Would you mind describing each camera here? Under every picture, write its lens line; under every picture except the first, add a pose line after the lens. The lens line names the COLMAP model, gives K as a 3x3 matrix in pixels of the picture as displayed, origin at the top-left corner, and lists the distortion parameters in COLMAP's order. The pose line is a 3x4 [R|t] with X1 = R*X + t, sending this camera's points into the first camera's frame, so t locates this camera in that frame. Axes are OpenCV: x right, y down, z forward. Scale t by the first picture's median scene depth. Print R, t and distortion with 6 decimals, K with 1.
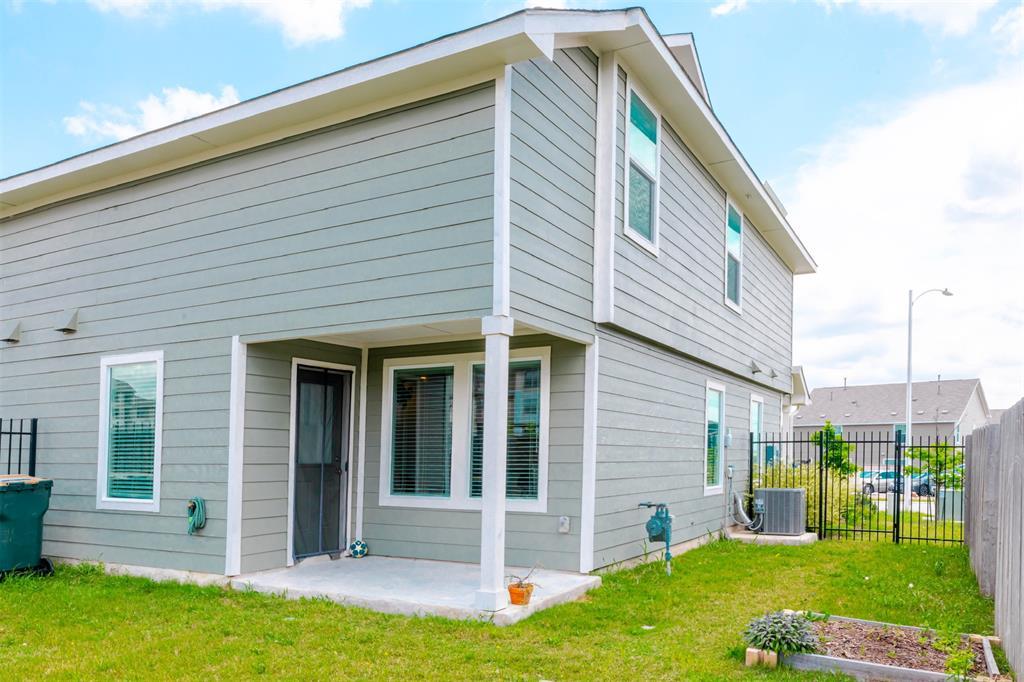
lens RADIAL K [[781.2, 0, 510.9], [0, 781.2, 440.0], [0, 0, 1]] dist [0.002121, 0.003780]
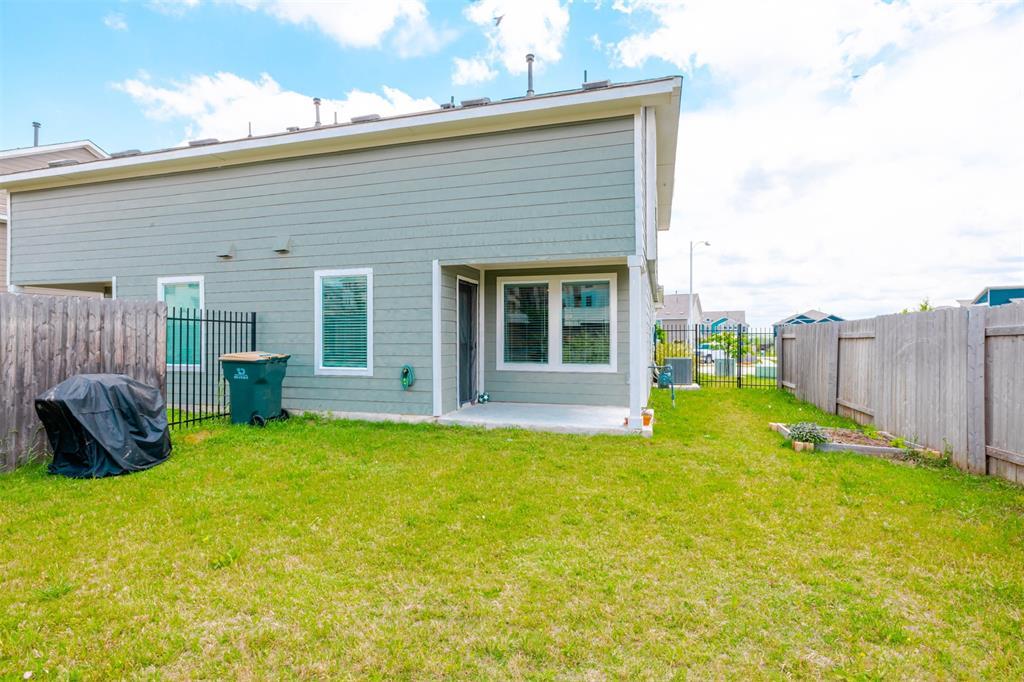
lens RADIAL K [[513.7, 0, 506.6], [0, 513.7, 339.2], [0, 0, 1]] dist [-0.004966, -0.000617]
pose [[0.974124, -0.000293, 0.226012, -0.405628], [-0.004461, 0.999779, 0.020524, 0.000413], [-0.225968, -0.021001, 0.973908, -0.014997]]
